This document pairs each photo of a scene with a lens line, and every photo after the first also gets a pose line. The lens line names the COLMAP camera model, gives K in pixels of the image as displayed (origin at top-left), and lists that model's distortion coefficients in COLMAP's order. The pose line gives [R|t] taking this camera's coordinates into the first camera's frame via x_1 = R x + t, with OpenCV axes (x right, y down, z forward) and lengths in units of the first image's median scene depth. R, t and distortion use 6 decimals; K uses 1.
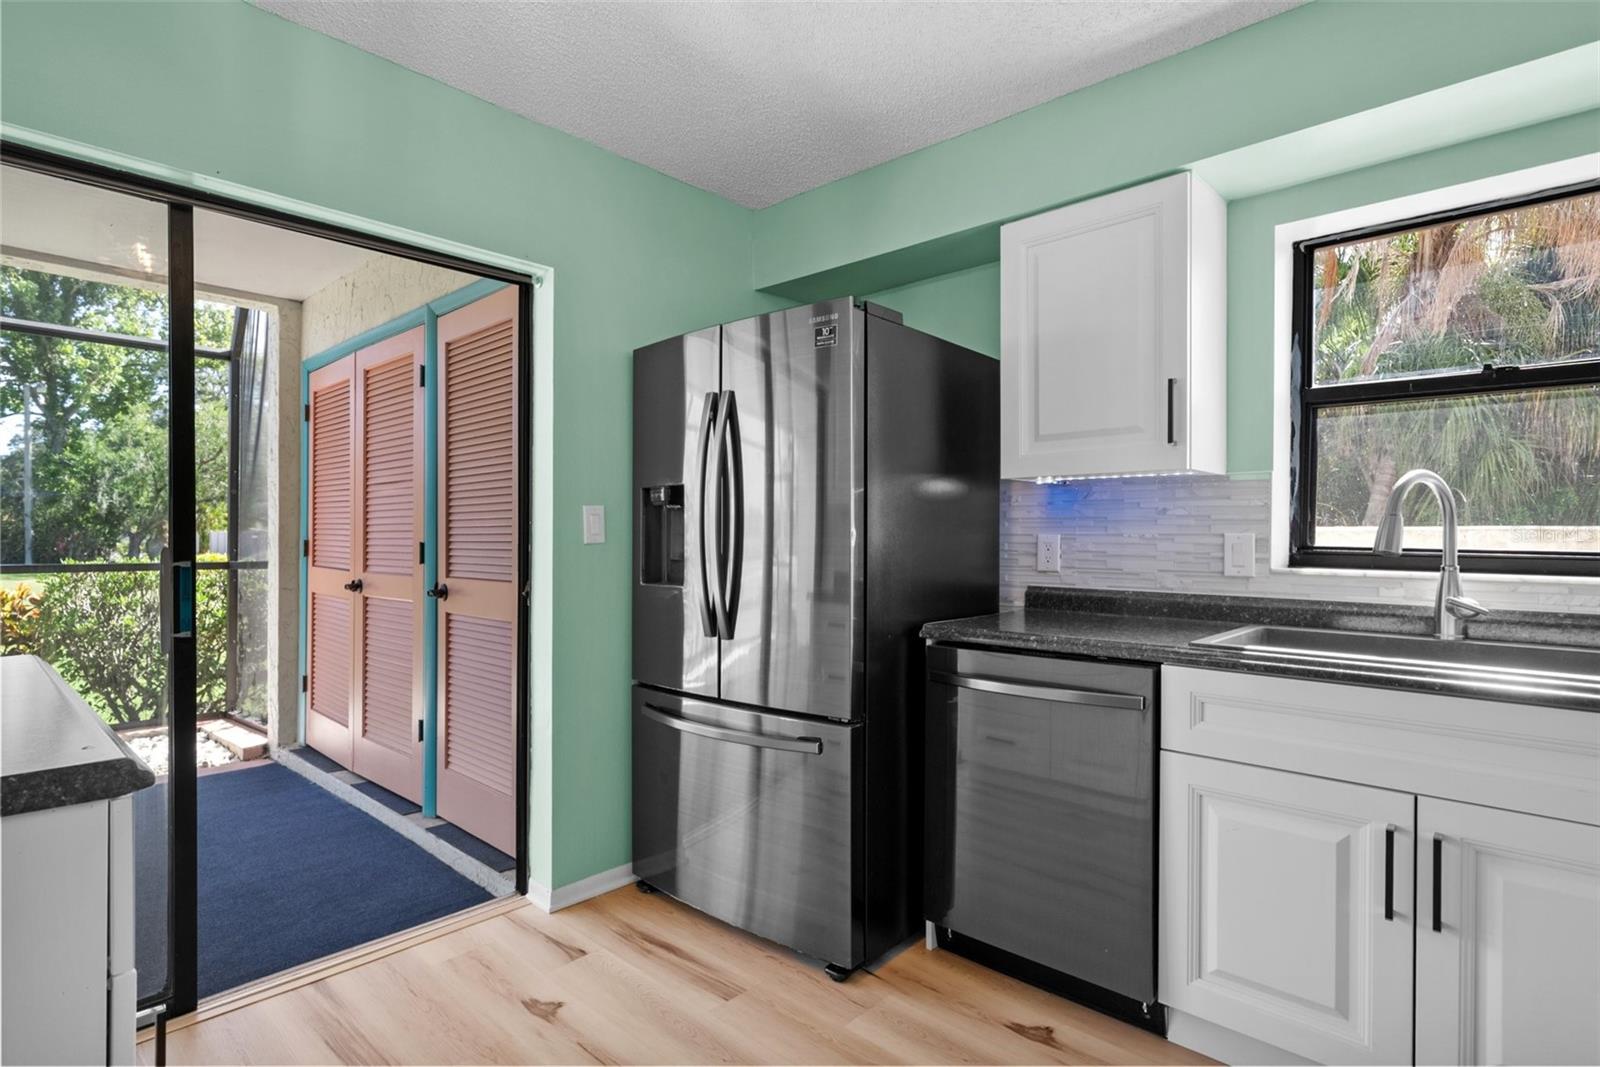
lens RADIAL K [[803.4, 0, 790.9], [0, 803.4, 537.1], [0, 0, 1]] dist [-0.000288, -0.001099]
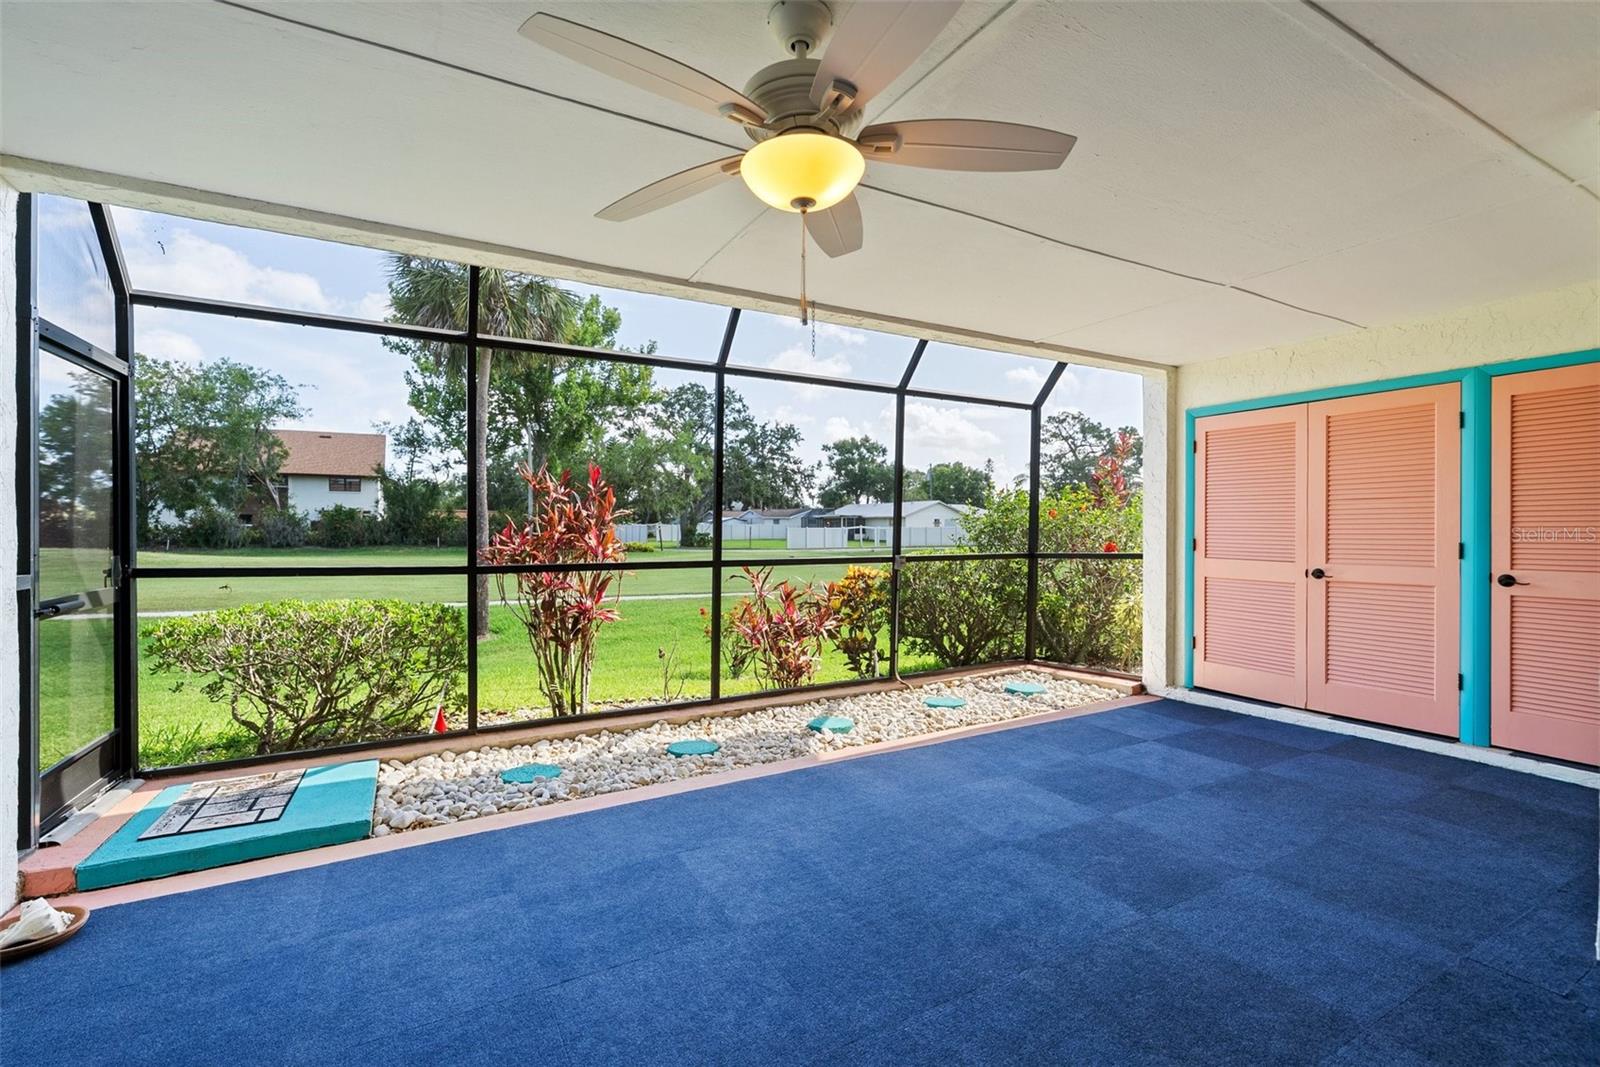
lens RADIAL K [[696.0, 0, 799.1], [0, 696.0, 521.1], [0, 0, 1]] dist [-0.001849, -0.000647]
pose [[0.952655, -0.006893, -0.303975, -0.878476], [0.004261, 0.999947, -0.009321, -0.018131], [0.304024, 0.007584, 0.952634, -0.343530]]
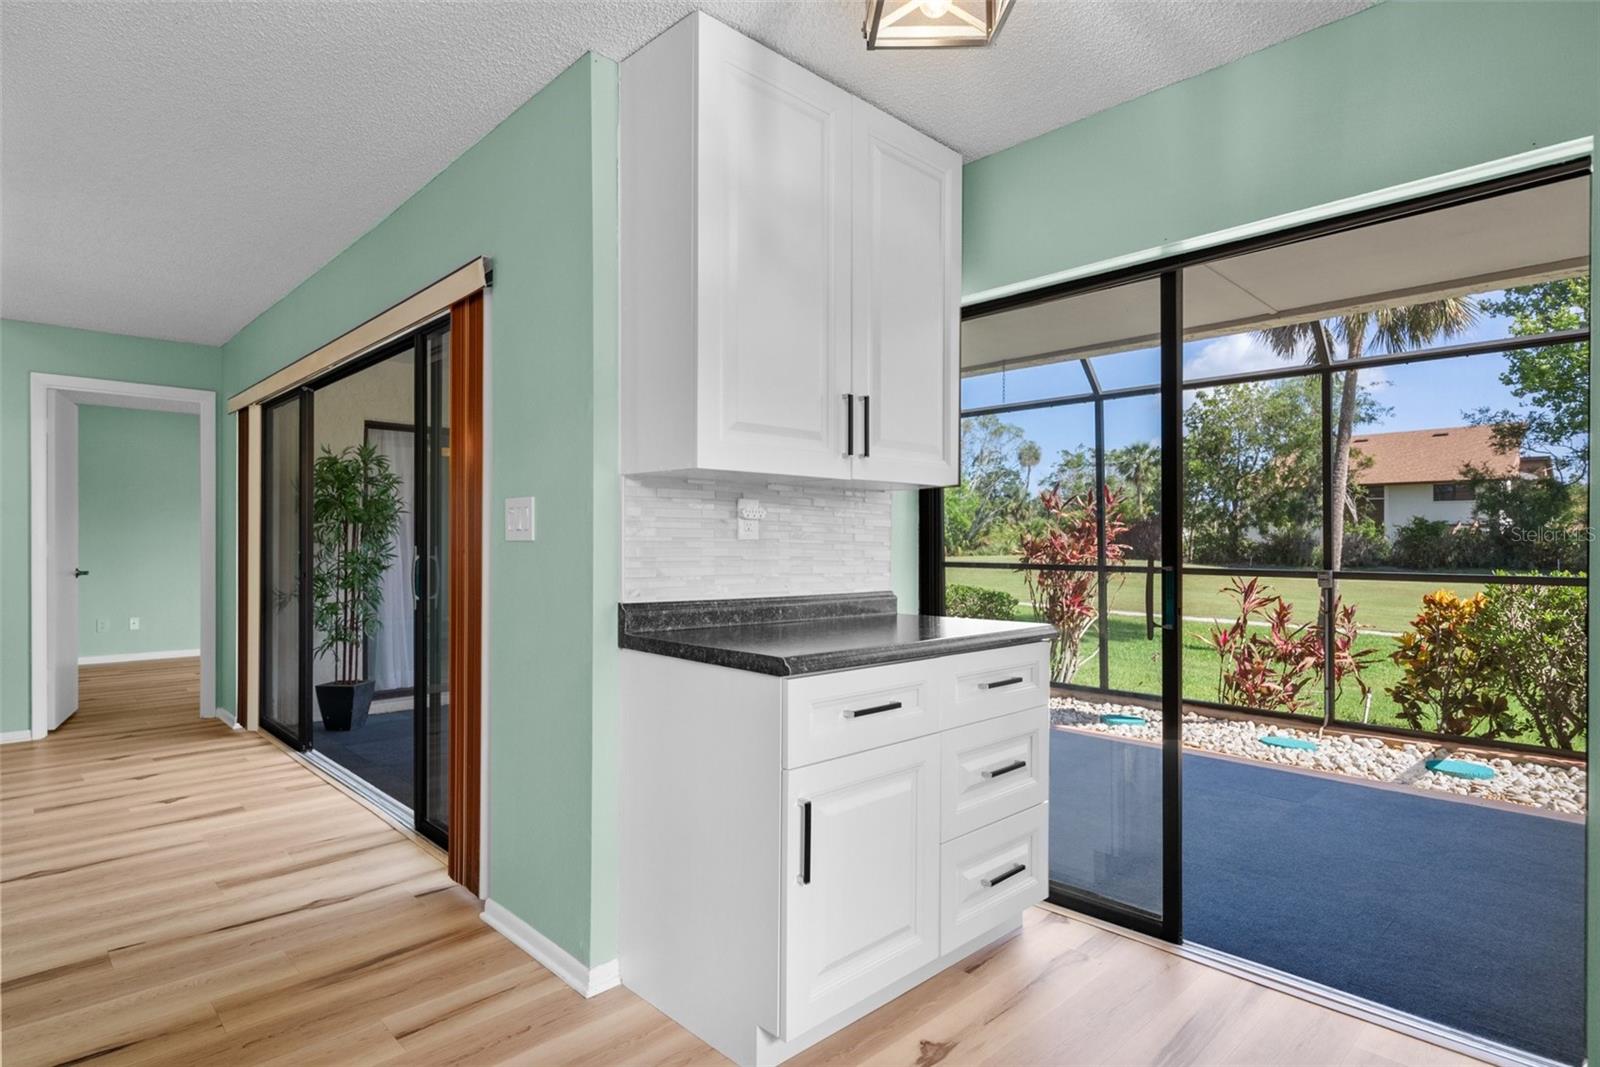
lens RADIAL K [[844.3, 0, 804.8], [0, 844.3, 549.5], [0, 0, 1]] dist [0.002065, 0.001020]
pose [[-0.045627, 0.003144, -0.998954, 0.231333], [-0.003455, 0.999989, 0.003305, 0.000931], [0.998953, 0.003602, -0.045615, 0.218361]]
